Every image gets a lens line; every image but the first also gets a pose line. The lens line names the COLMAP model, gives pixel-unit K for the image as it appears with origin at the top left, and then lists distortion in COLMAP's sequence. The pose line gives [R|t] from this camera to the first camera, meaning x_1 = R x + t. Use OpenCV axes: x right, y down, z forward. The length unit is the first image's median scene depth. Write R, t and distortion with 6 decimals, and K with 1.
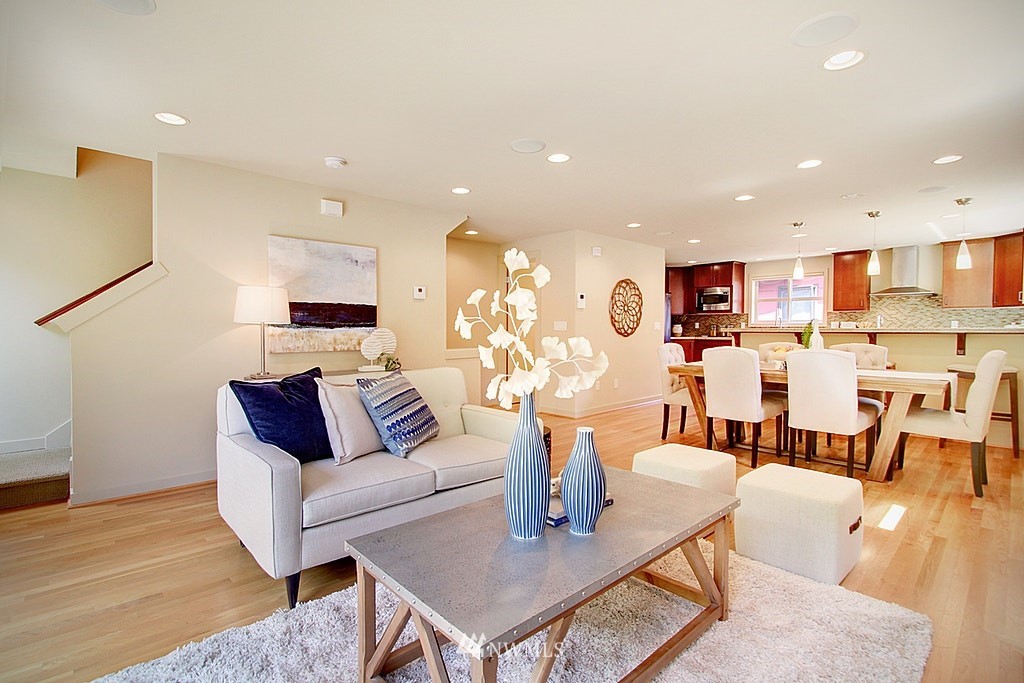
lens RADIAL K [[476.1, 0, 509.2], [0, 476.1, 341.2], [0, 0, 1]] dist [-0.008485, -0.001305]
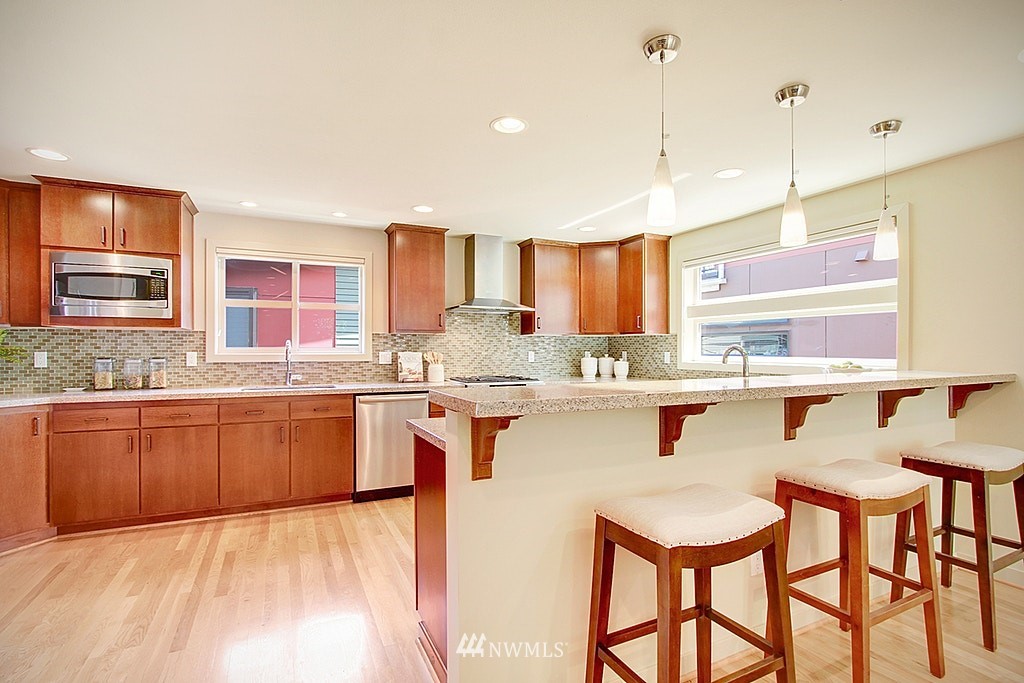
lens RADIAL K [[476.1, 0, 510.9], [0, 476.1, 346.7], [0, 0, 1]] dist [-0.008485, -0.001305]
pose [[0.289989, 0.007544, 0.957000, 0.201100], [0.027035, 0.999505, -0.016071, -0.034225], [-0.956648, 0.030533, 0.289642, 0.705177]]
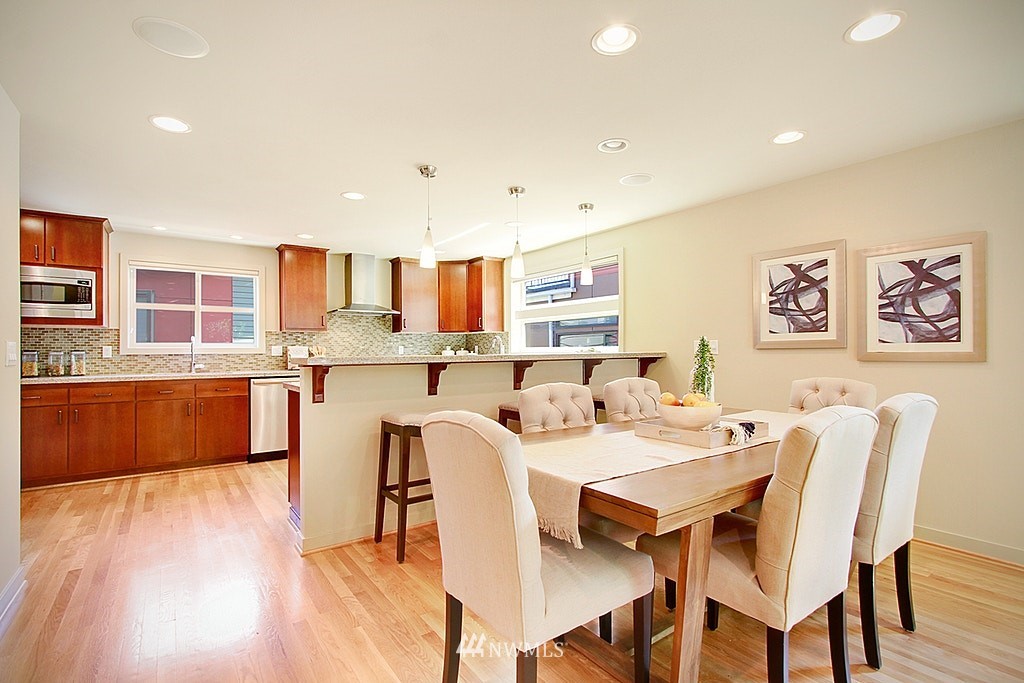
lens RADIAL K [[476.1, 0, 504.8], [0, 476.1, 340.2], [0, 0, 1]] dist [-0.008485, -0.001305]
pose [[0.124968, 0.024139, 0.991867, 0.045656], [0.036452, 0.998917, -0.028904, -0.017424], [-0.991491, 0.039768, 0.123953, 0.591116]]
